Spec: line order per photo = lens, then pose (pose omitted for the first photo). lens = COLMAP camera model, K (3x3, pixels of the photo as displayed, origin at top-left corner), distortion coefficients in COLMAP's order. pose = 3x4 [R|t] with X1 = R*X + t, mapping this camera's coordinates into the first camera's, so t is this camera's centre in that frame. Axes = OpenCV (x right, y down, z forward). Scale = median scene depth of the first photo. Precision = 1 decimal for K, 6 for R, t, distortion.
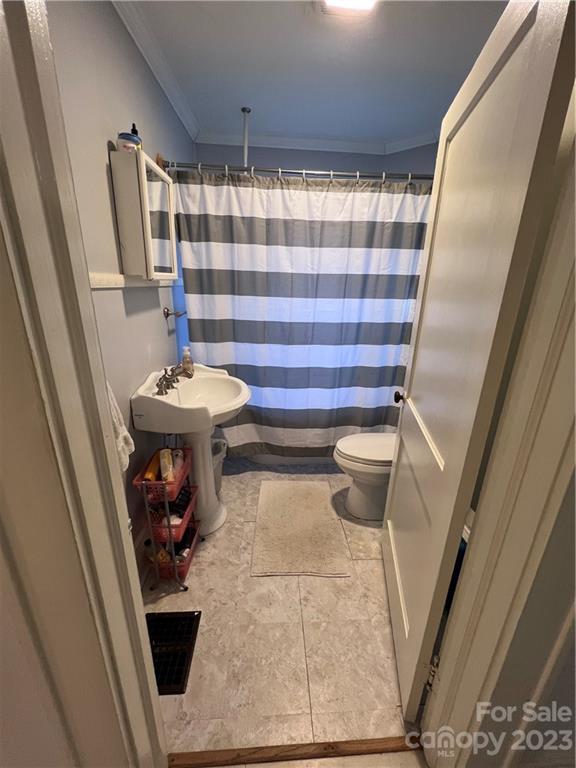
lens RADIAL K [[305.2, 0, 288.0], [0, 305.2, 384.0], [0, 0, 1]] dist [-0.000691, 0.000038]
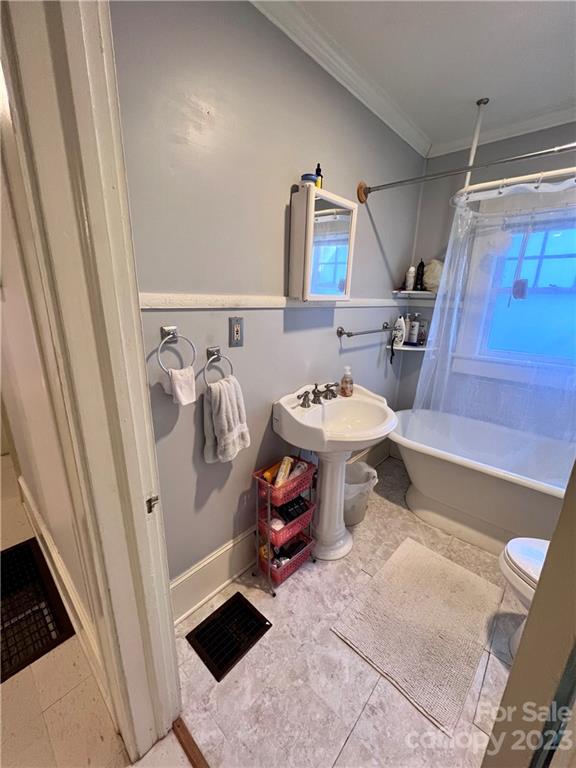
lens RADIAL K [[305.2, 0, 288.0], [0, 305.2, 384.0], [0, 0, 1]] dist [-0.000691, 0.000038]
pose [[0.707069, 0.183452, -0.682934, 0.276020], [-0.224682, 0.974000, 0.029017, -0.064468], [0.670501, 0.132926, 0.729903, 0.185624]]
